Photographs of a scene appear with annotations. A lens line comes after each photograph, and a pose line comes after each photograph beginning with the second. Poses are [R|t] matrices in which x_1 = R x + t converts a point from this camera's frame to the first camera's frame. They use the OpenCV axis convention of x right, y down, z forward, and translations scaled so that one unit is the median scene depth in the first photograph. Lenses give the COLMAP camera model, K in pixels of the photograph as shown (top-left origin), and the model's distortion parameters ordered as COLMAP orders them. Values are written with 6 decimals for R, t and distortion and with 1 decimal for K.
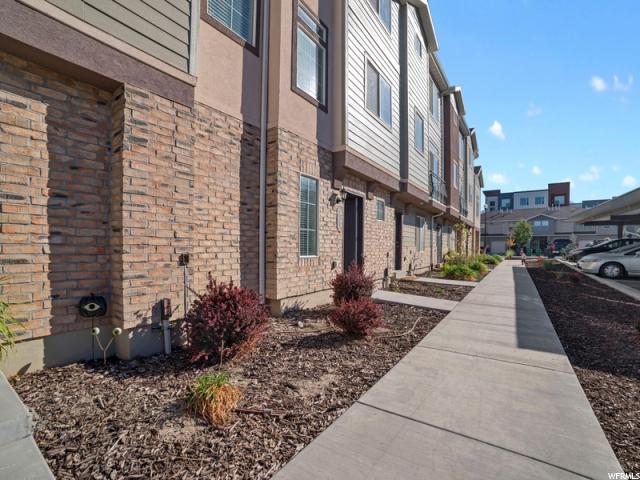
lens RADIAL K [[286.4, 0, 320.0], [0, 286.4, 240.0], [0, 0, 1]] dist [-0.094540, 0.027532]
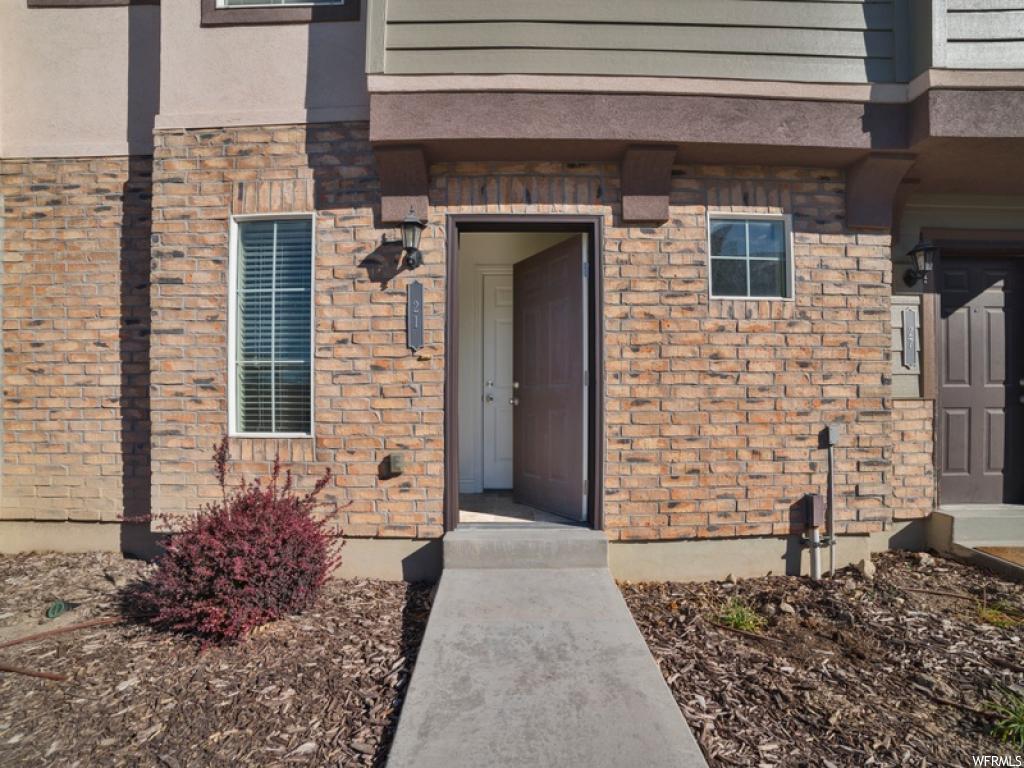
lens RADIAL K [[458.2, 0, 512.0], [0, 458.2, 384.0], [0, 0, 1]] dist [-0.094540, 0.027532]
pose [[0.585749, -0.029579, -0.809953, 0.582859], [0.030064, 0.999439, -0.014756, 0.009516], [0.809935, -0.015707, 0.586310, 0.888399]]
